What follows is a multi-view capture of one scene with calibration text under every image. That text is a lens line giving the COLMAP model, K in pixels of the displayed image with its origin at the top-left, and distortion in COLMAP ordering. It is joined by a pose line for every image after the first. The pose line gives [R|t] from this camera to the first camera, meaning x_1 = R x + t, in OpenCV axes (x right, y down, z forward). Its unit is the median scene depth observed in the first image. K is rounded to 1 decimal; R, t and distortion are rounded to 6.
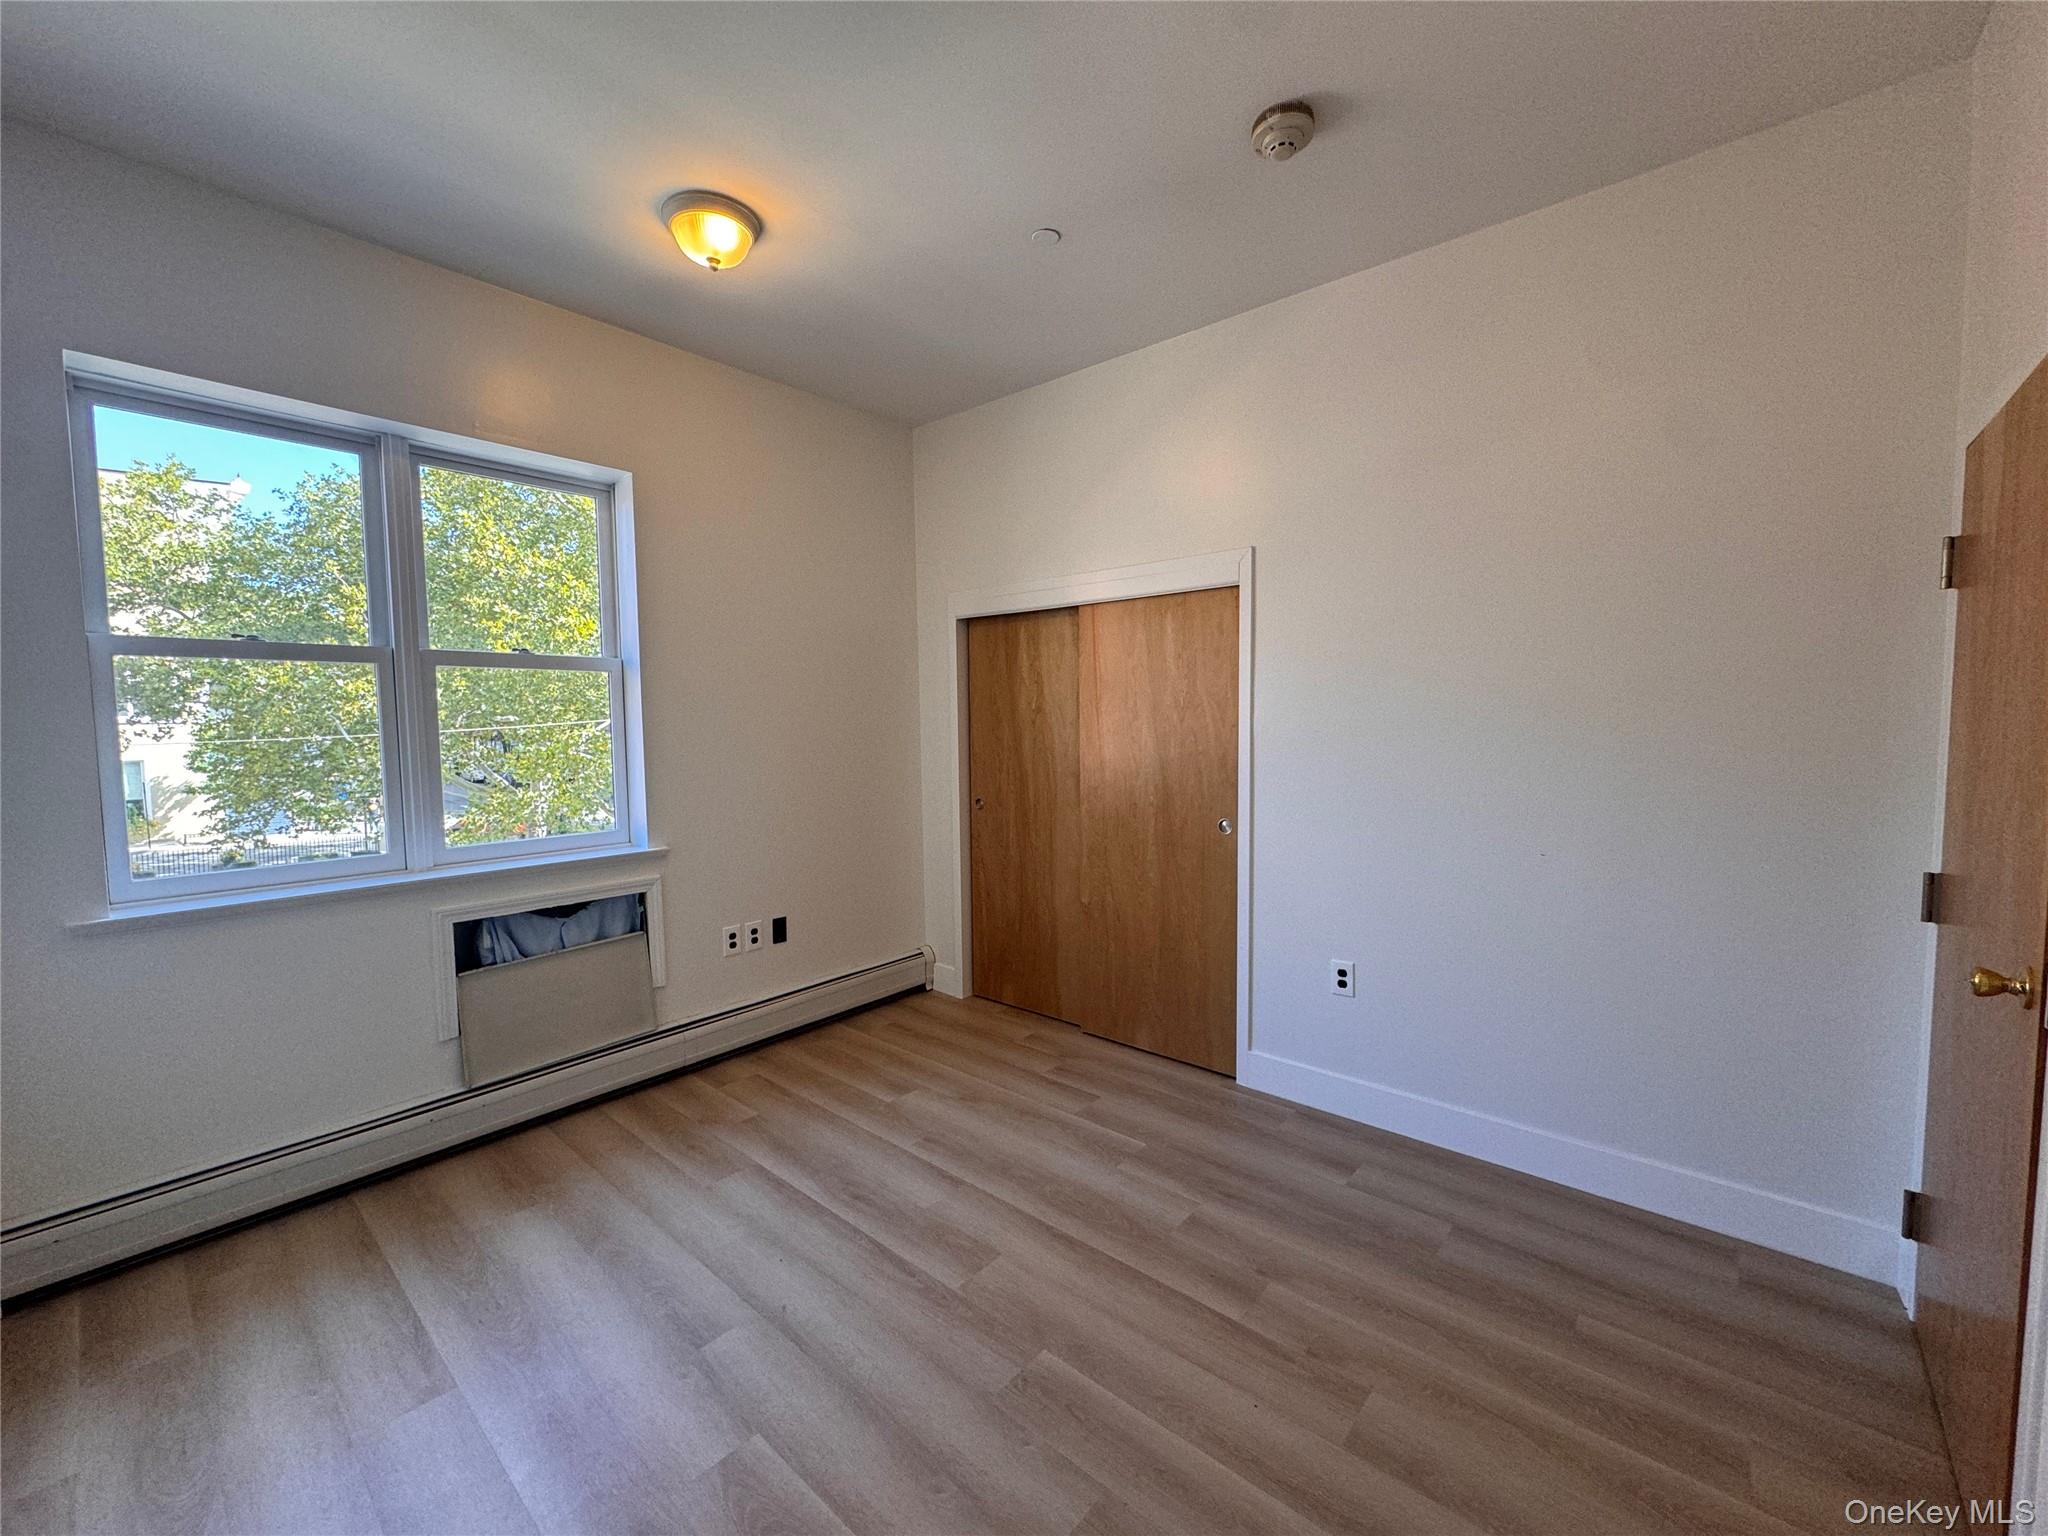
lens RADIAL K [[818.2, 0, 1024.0], [0, 818.2, 768.0], [0, 0, 1]] dist [-0.003247, -0.000224]
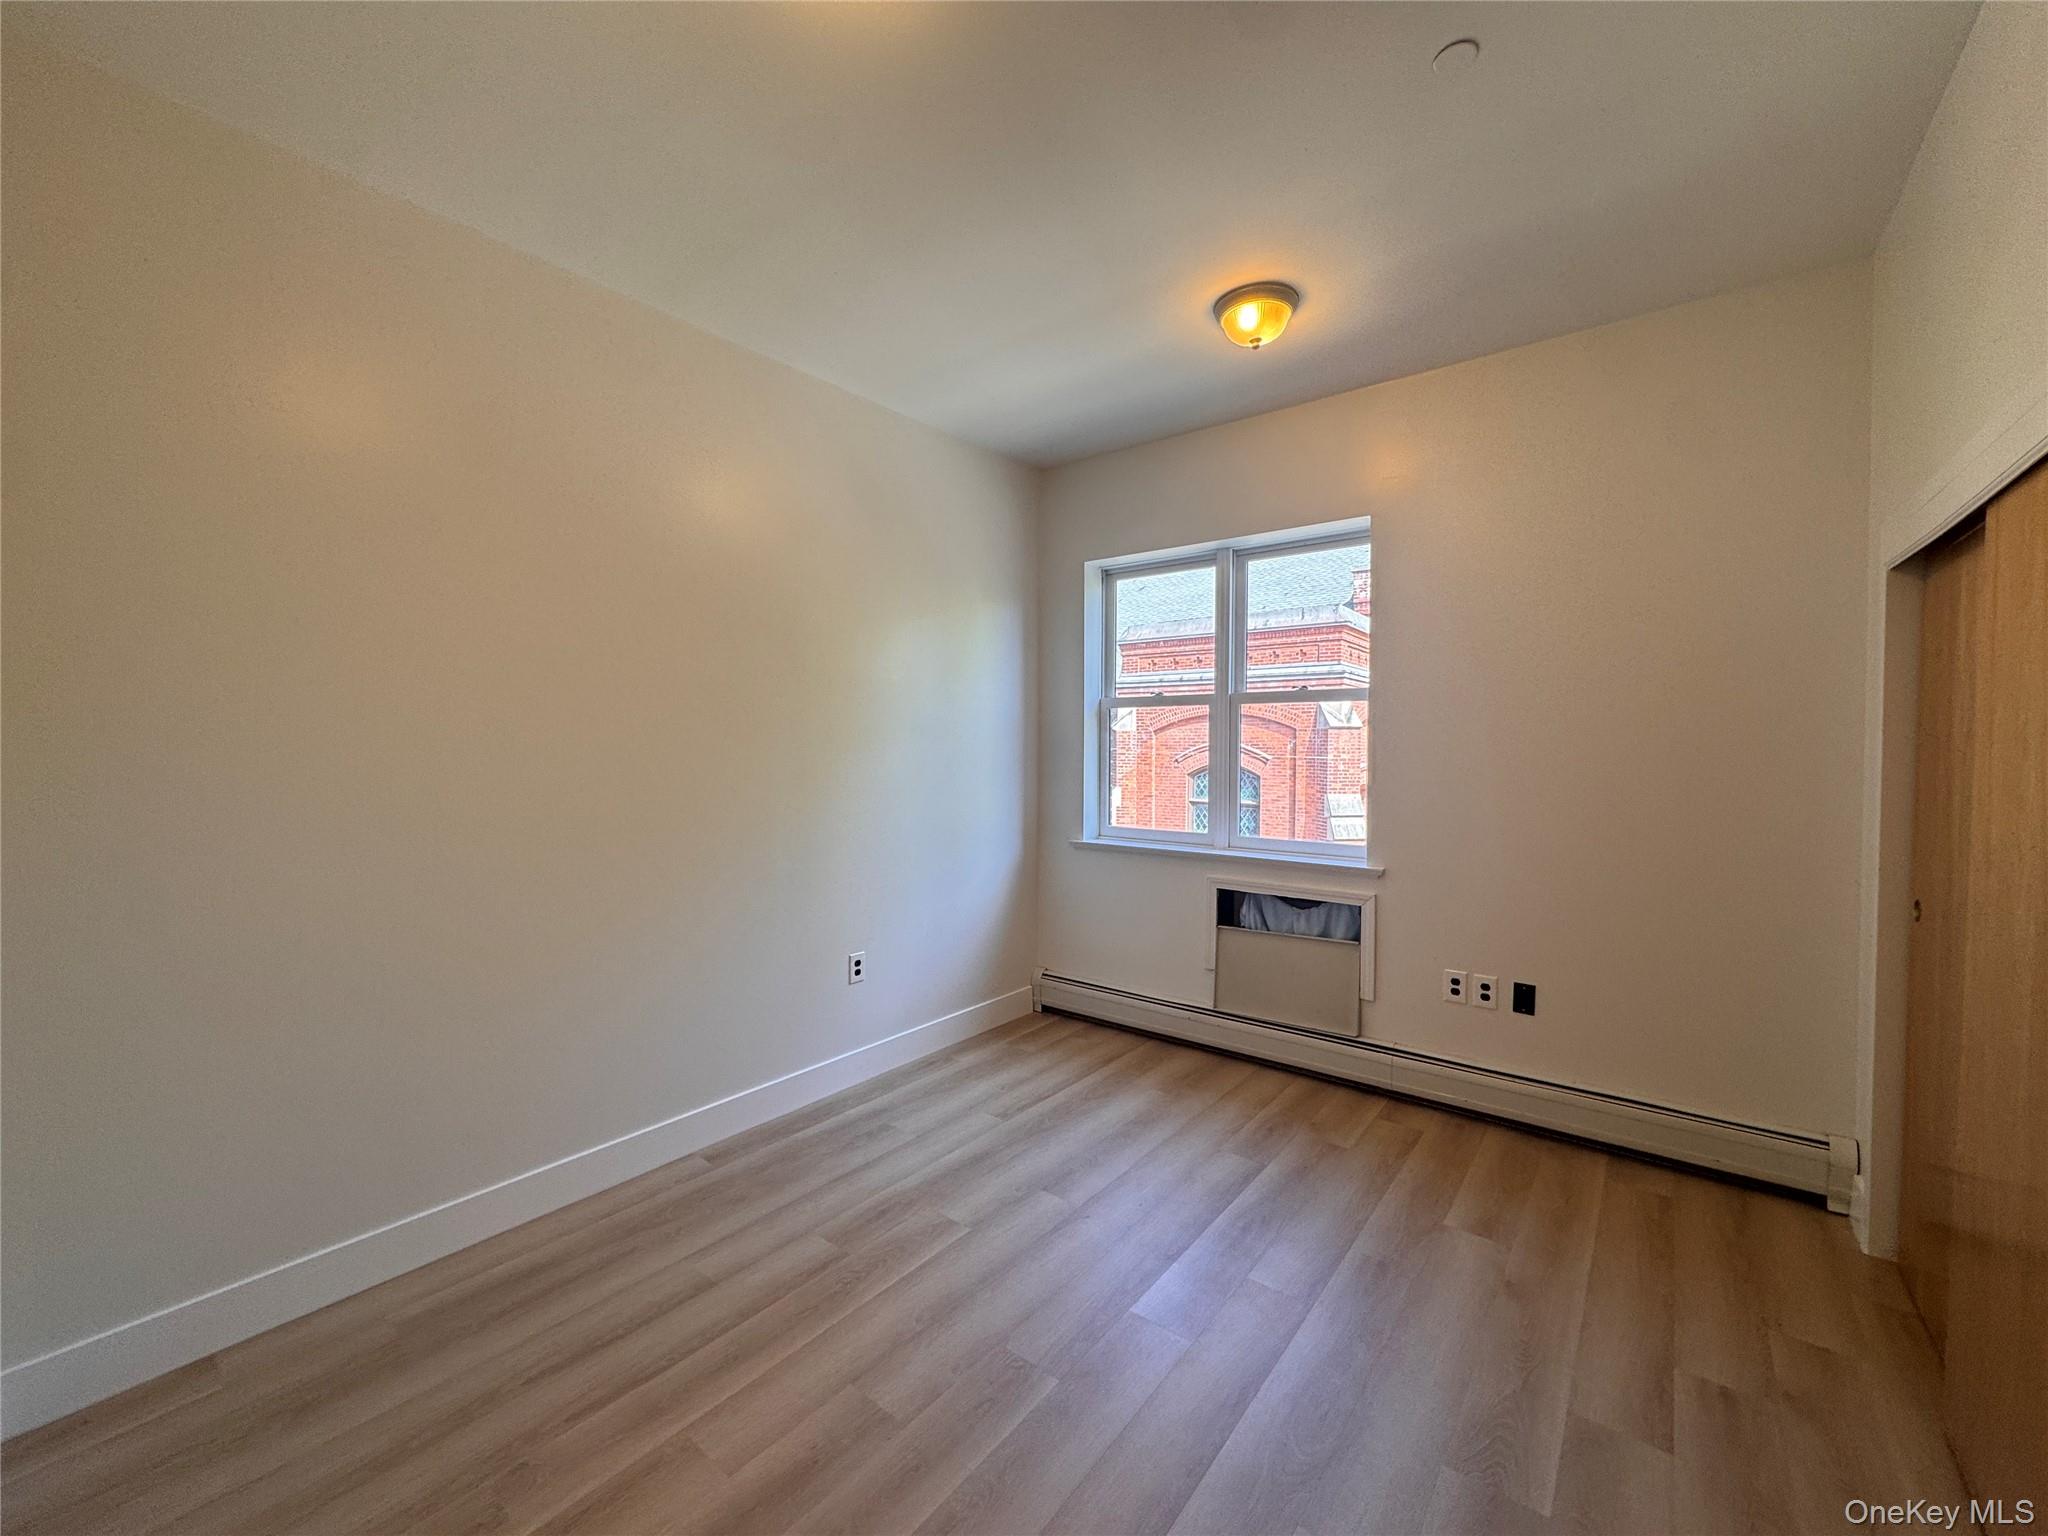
lens RADIAL K [[818.2, 0, 1024.0], [0, 818.2, 768.0], [0, 0, 1]] dist [-0.003247, -0.000224]
pose [[0.036139, 0.033382, -0.998789, 0.628247], [-0.068843, 0.997151, 0.030836, -0.031972], [0.996973, 0.067645, 0.038334, 0.556691]]
